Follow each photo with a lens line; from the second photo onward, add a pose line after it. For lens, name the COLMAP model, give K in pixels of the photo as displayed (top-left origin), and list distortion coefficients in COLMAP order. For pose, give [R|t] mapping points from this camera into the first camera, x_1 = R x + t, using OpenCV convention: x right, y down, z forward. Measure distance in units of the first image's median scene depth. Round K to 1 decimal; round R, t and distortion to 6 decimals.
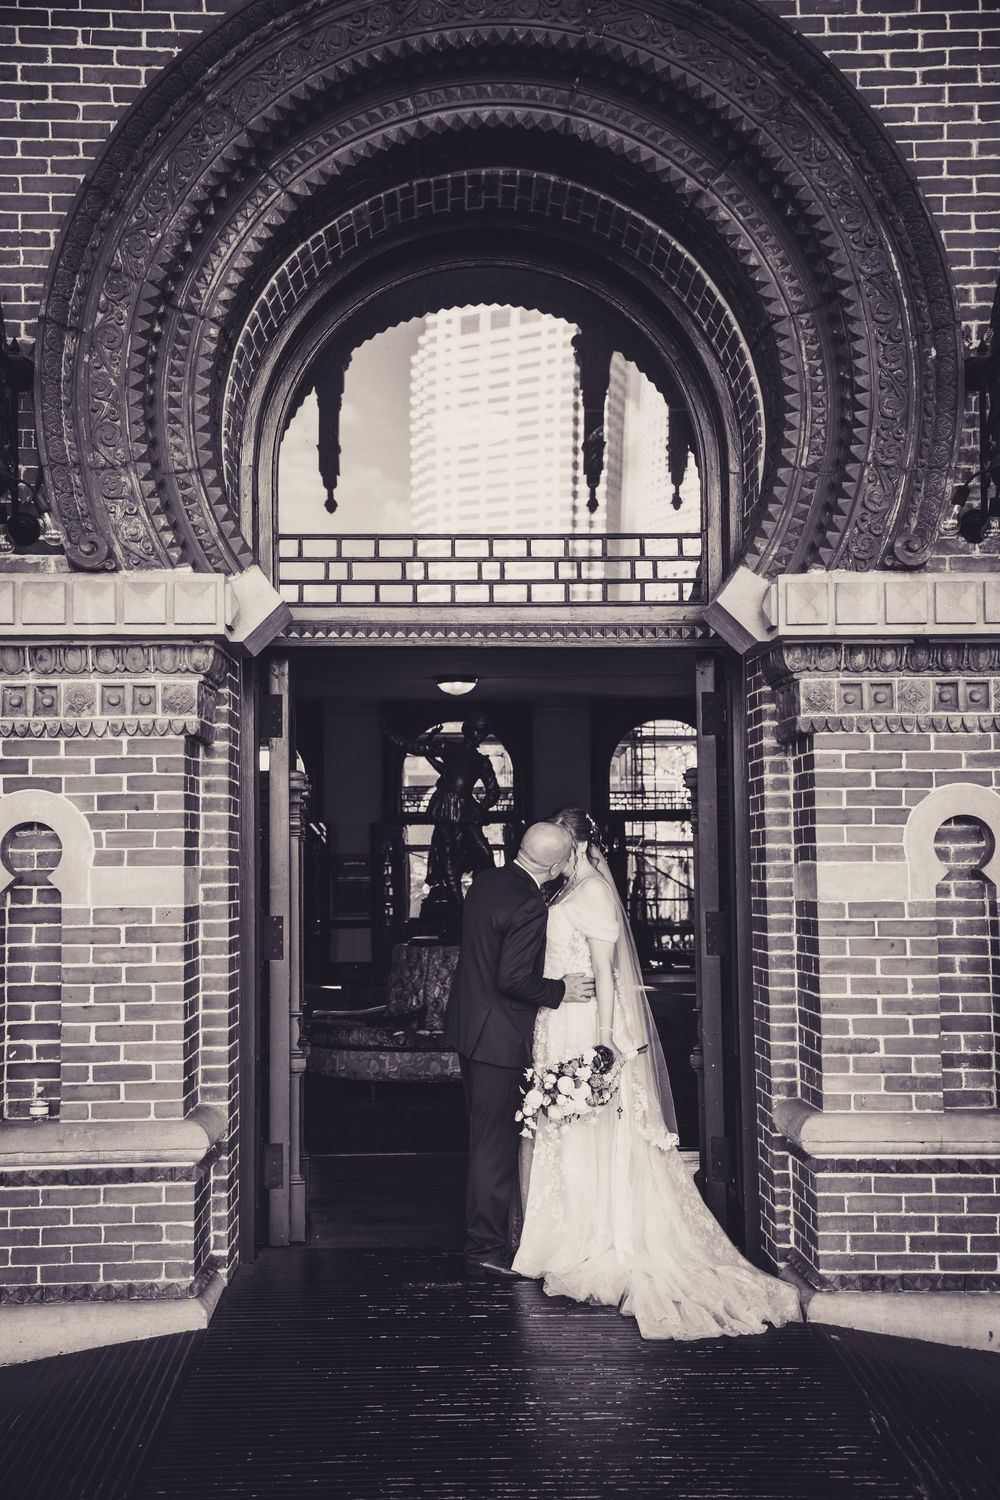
lens RADIAL K [[1821.9, 0, 504.4], [0, 1821.9, 777.4], [0, 0, 1]] dist [0.139709, 0.040369]
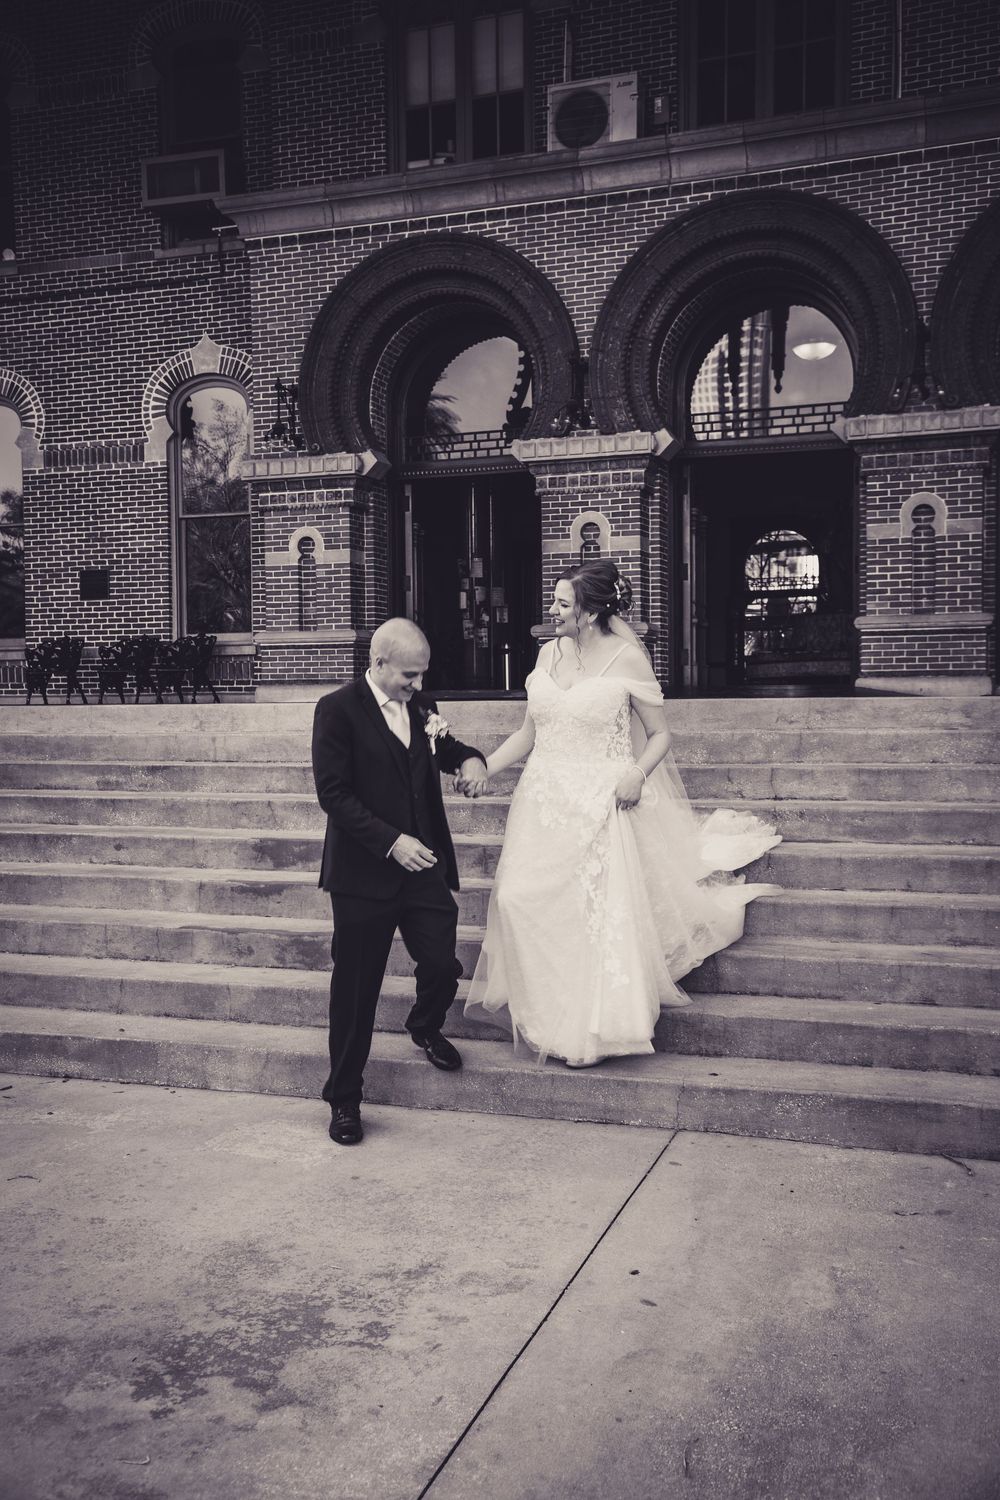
lens RADIAL K [[1566.9, 0, 500.0], [0, 1566.9, 750.0], [0, 0, 1]] dist [0.085046, 0.212477]
pose [[0.934218, 0.010270, -0.356554, 0.506209], [0.021501, 0.996147, 0.085028, 0.169992], [0.356053, -0.087101, 0.930398, -1.416151]]
